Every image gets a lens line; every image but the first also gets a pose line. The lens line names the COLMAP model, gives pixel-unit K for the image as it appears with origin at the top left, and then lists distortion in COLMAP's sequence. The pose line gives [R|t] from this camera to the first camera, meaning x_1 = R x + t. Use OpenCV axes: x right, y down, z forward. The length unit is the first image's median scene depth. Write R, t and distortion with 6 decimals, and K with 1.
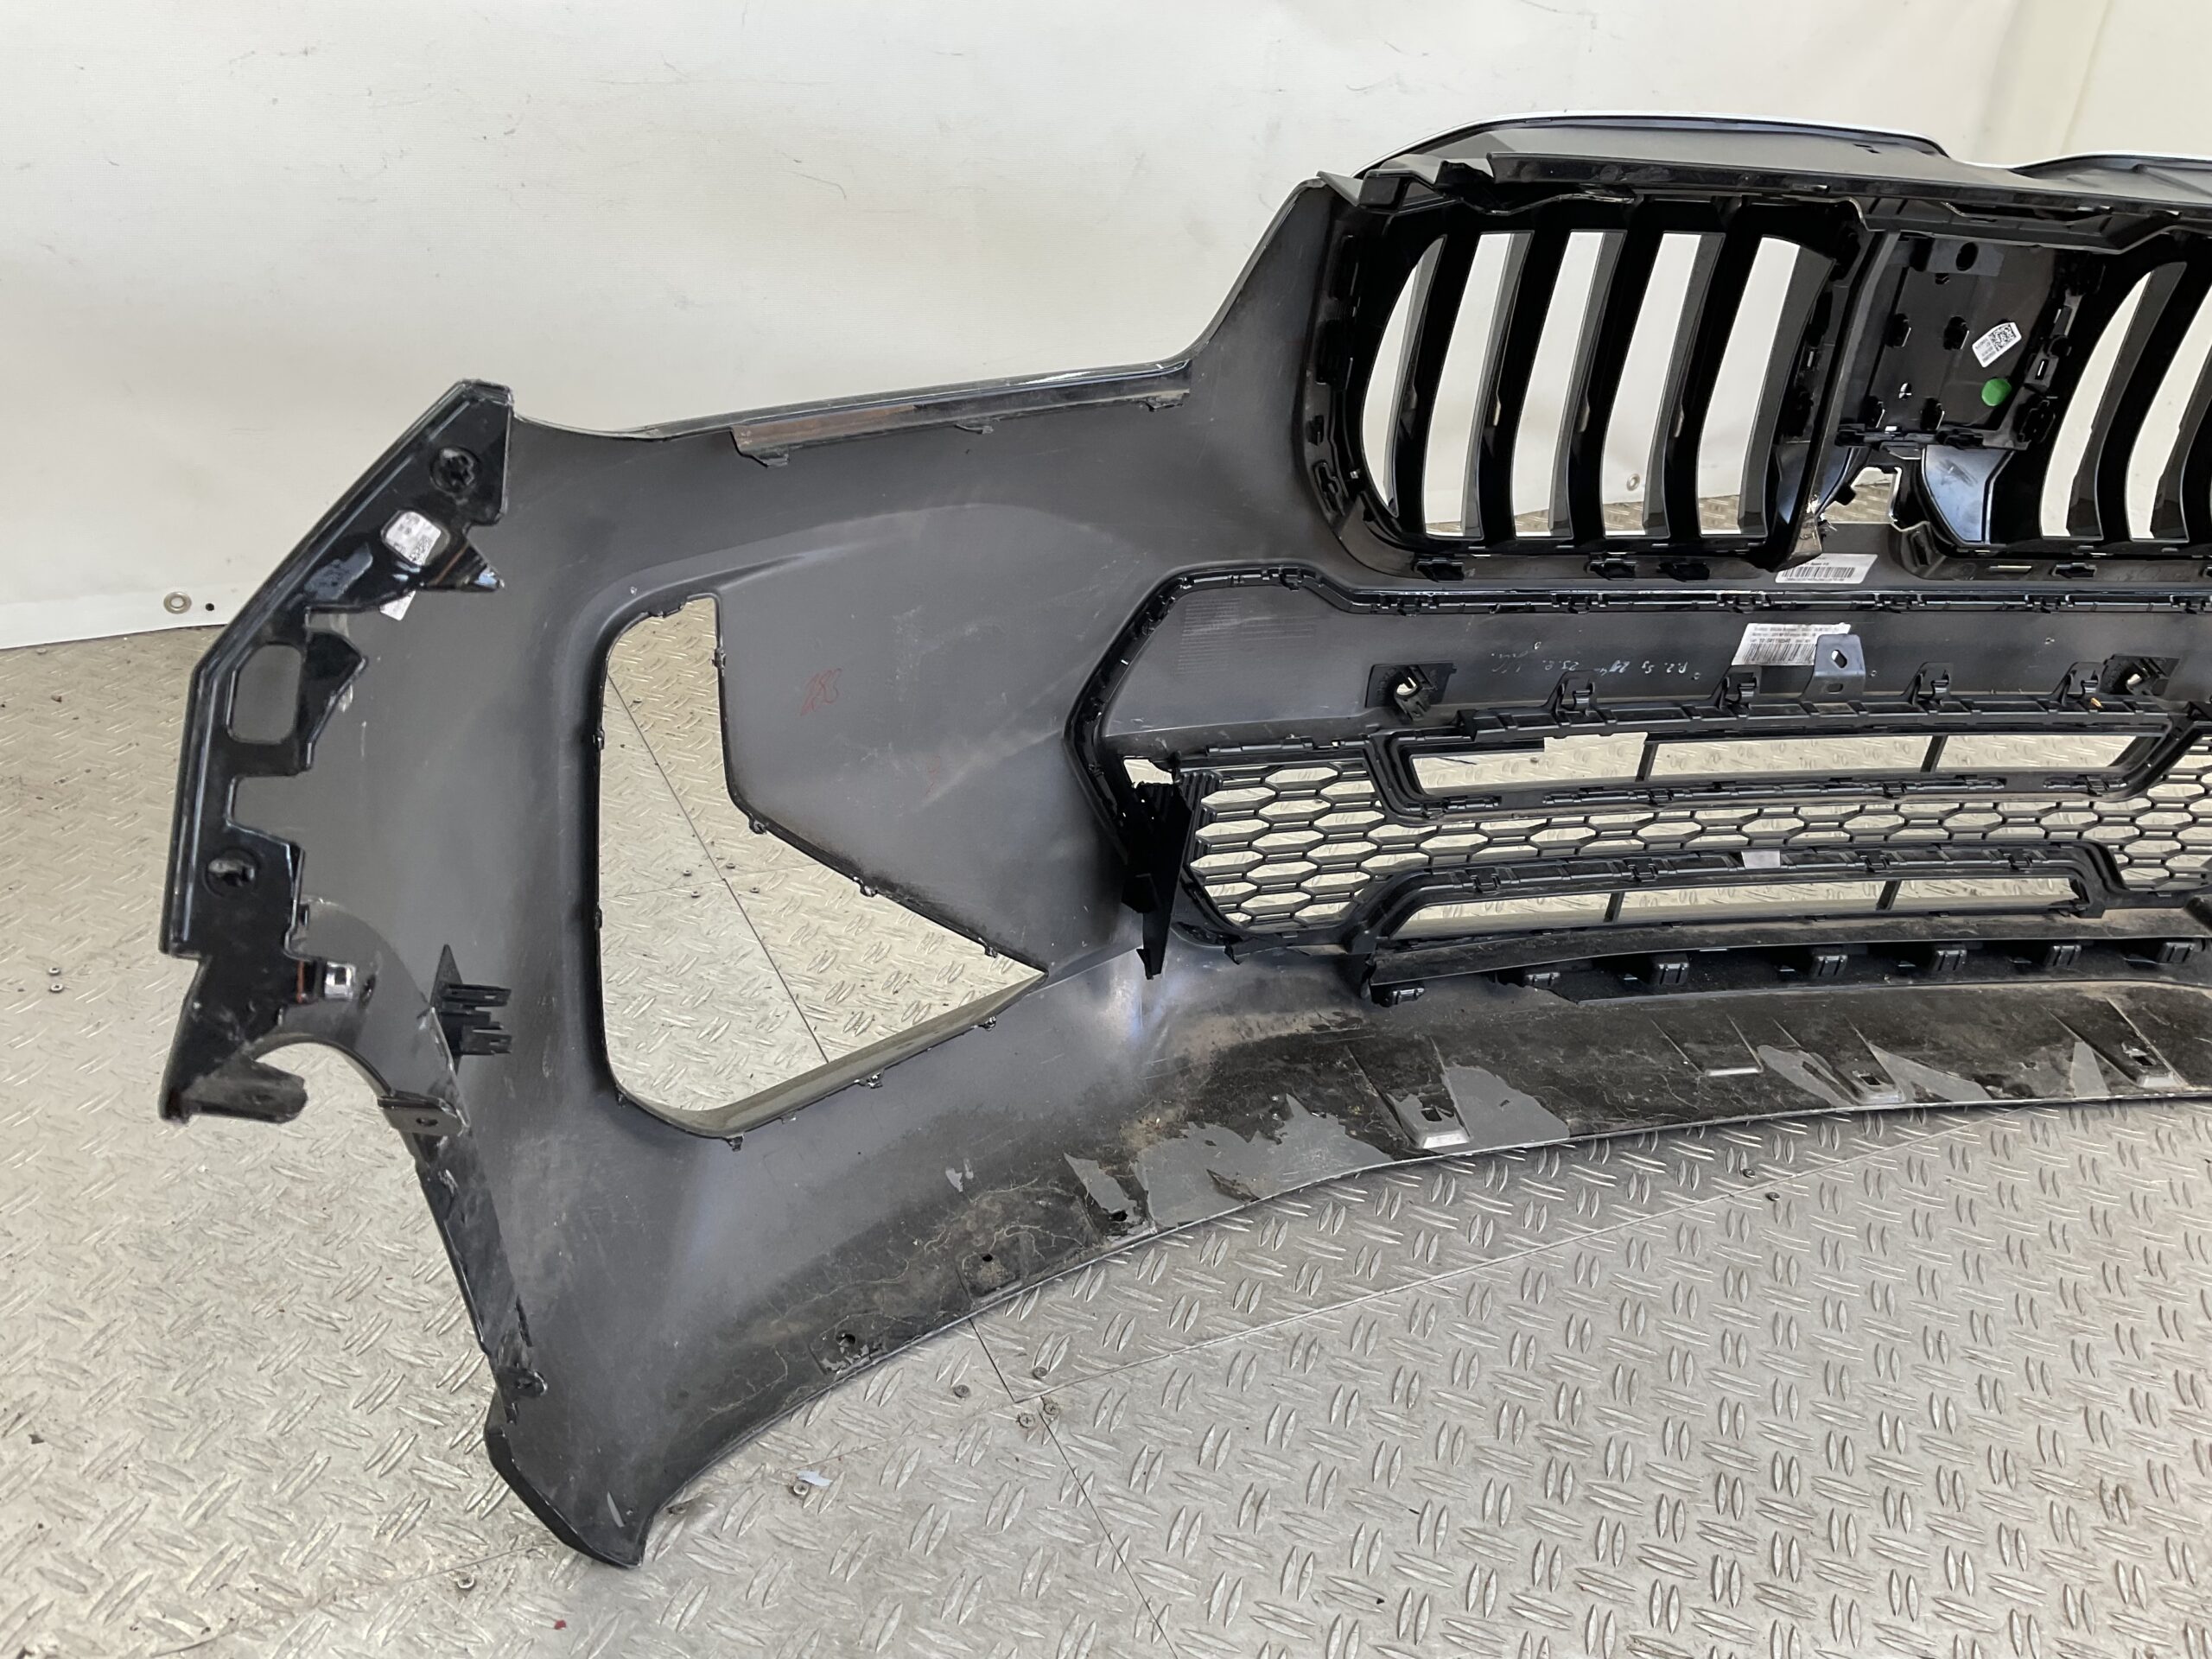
lens RADIAL K [[1845.2, 0, 1102.2], [0, 1845.2, 839.7], [0, 0, 1]] dist [0.029016, -0.071724]
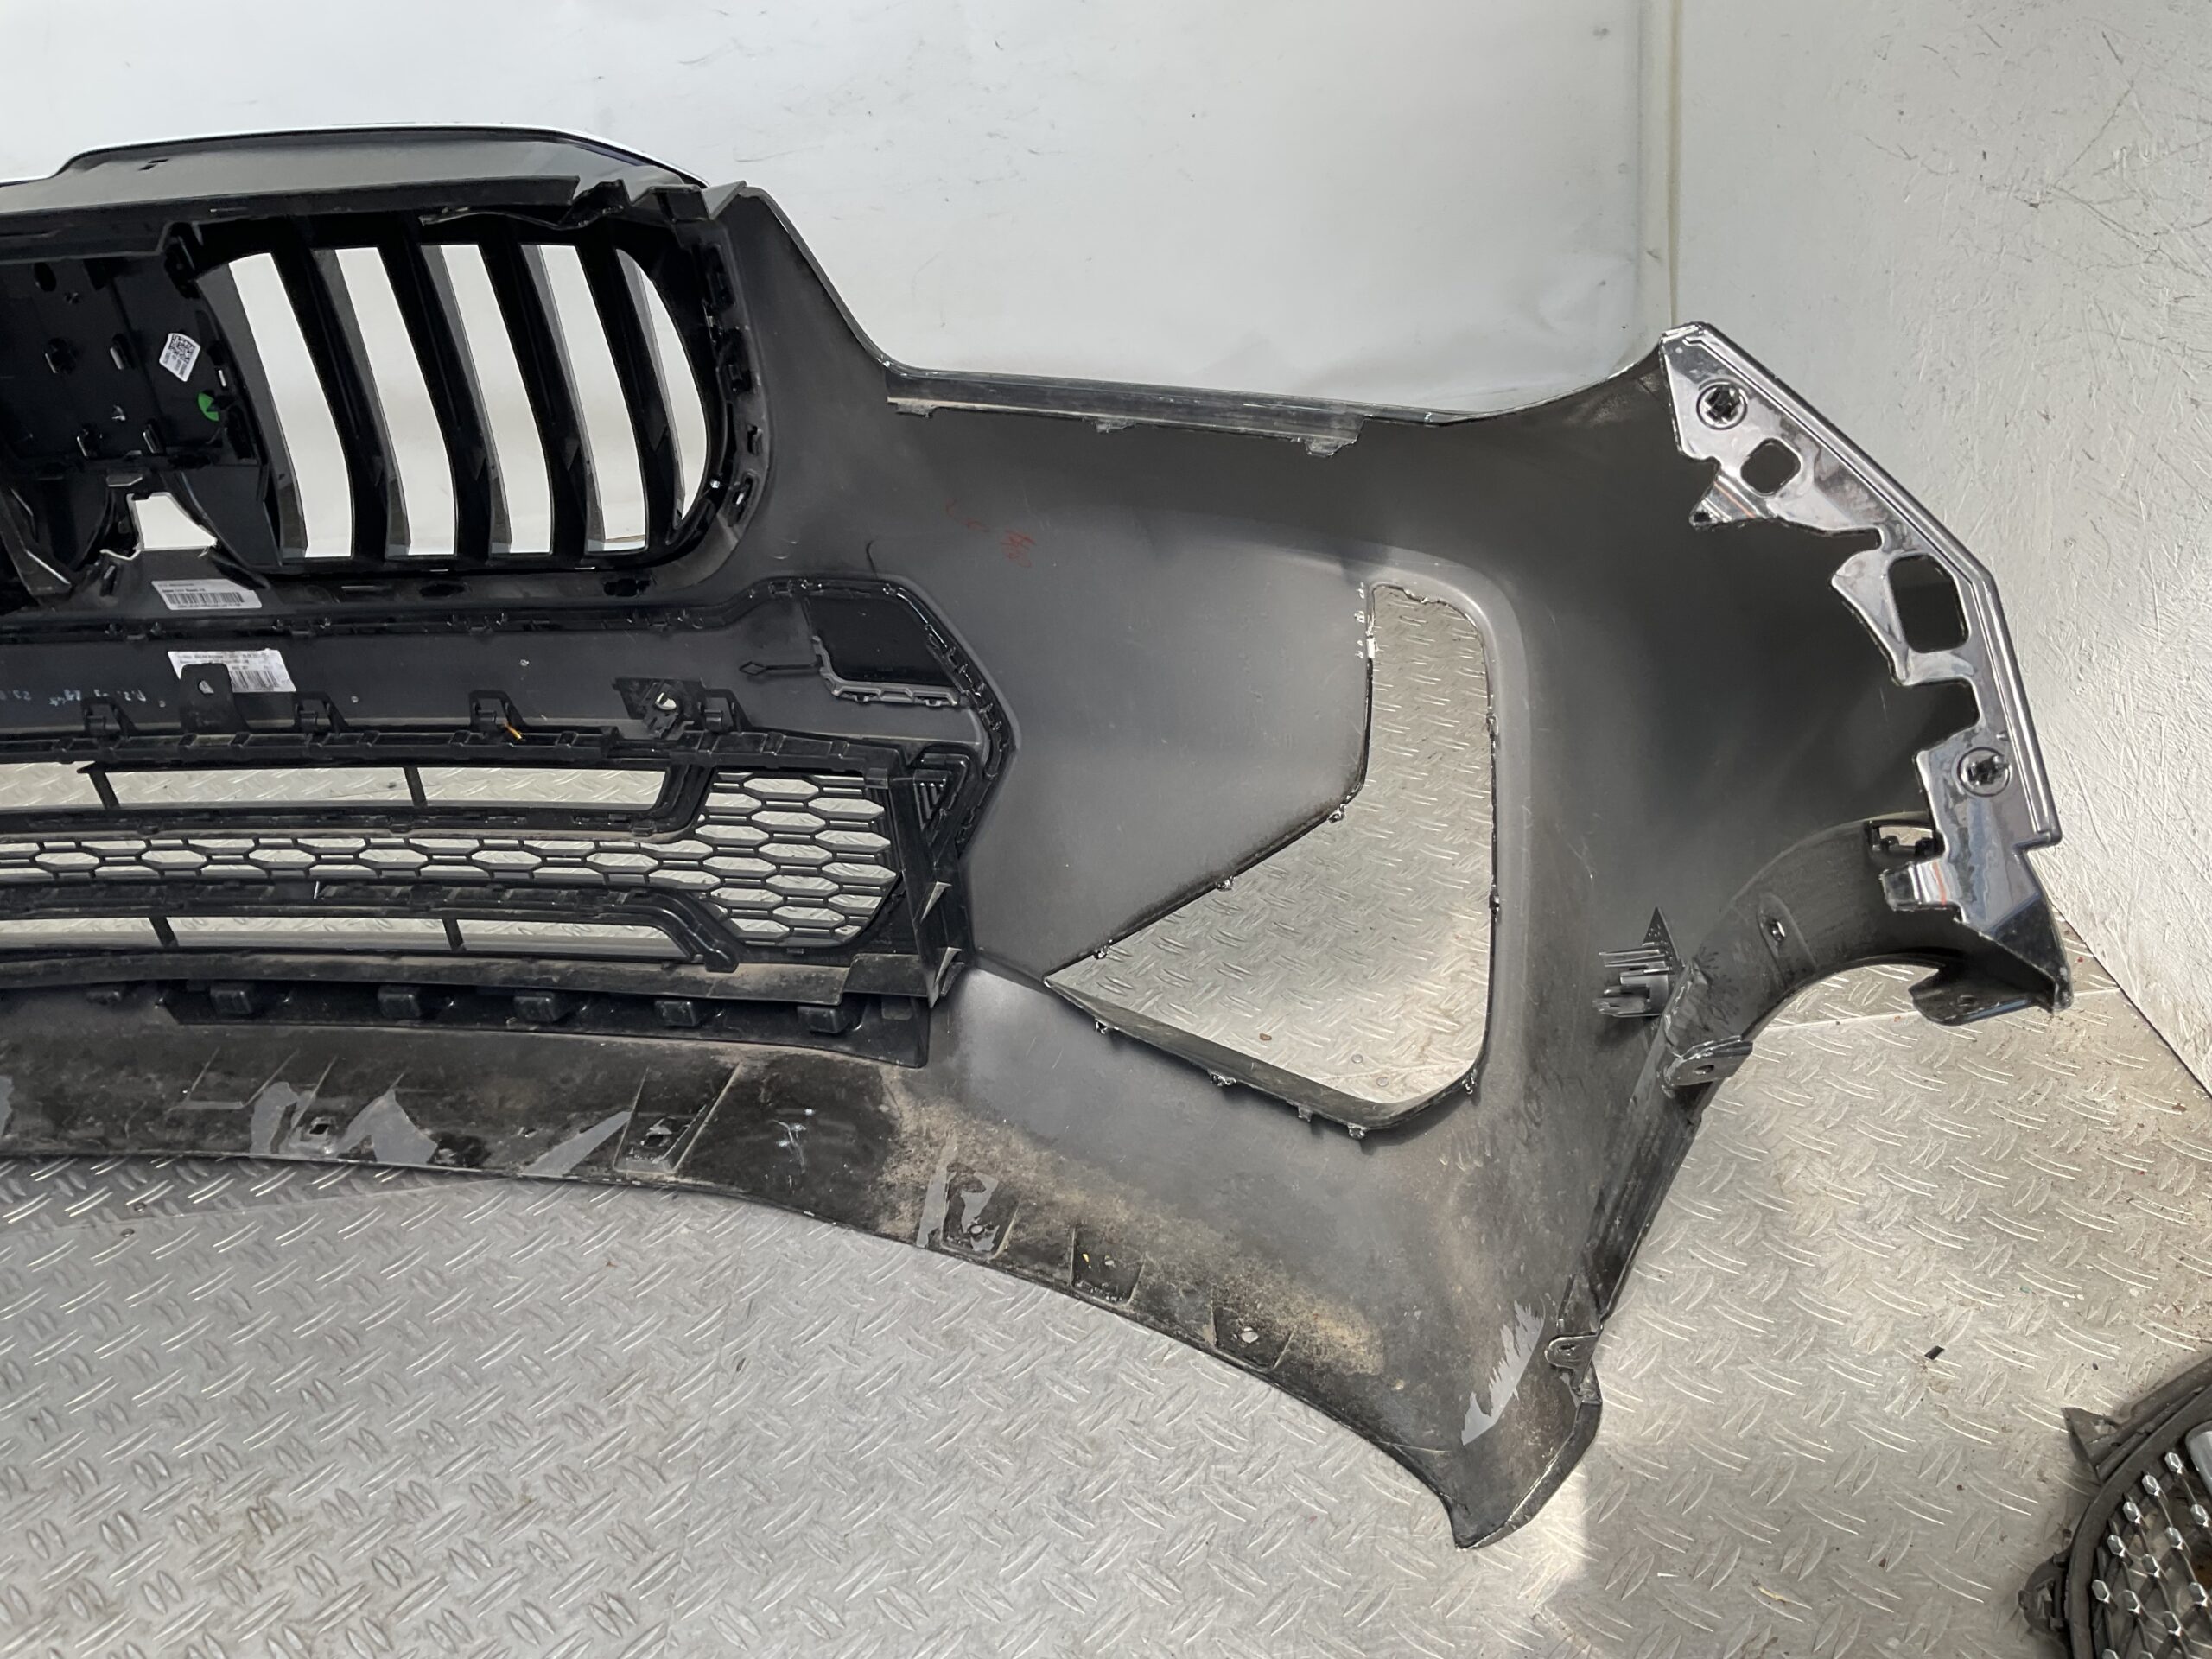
lens RADIAL K [[1826.1, 0, 1106.0], [0, 1826.1, 829.5], [0, 0, 1]] dist [0.135507, -0.291954]
pose [[0.893922, 0.026295, -0.447450, 1.138696], [-0.026931, 0.999625, 0.004942, -0.036601], [0.447412, 0.007633, 0.894295, 0.309797]]
